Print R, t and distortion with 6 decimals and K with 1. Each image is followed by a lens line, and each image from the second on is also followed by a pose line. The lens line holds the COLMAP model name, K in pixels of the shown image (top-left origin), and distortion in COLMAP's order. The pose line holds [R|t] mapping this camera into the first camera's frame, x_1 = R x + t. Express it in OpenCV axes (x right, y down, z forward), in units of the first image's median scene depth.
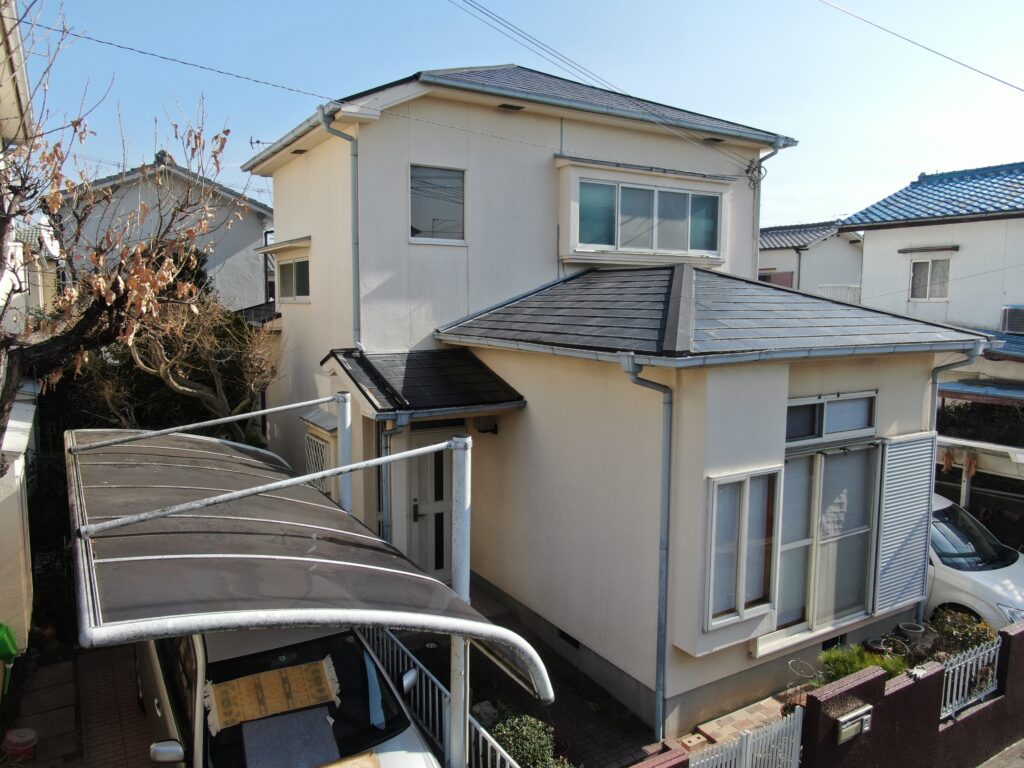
lens RADIAL K [[741.8, 0, 513.7], [0, 741.8, 385.4], [0, 0, 1]] dist [-0.003609, -0.004422]
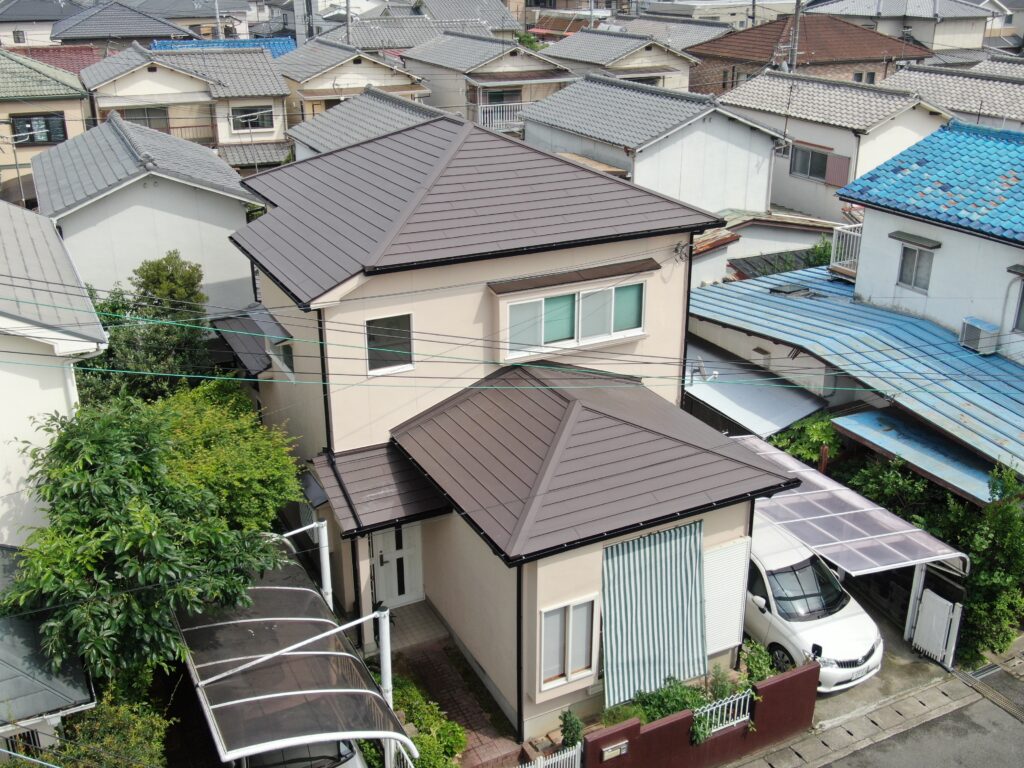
lens RADIAL K [[1060.6, 0, 512.0], [0, 1060.6, 382.7], [0, 0, 1]] dist [0.003453, 0.000000]
pose [[0.997140, 0.019062, -0.073134, 0.243995], [0.001335, 0.963077, 0.269222, -0.672526], [0.075565, -0.268550, 0.960297, -0.756818]]
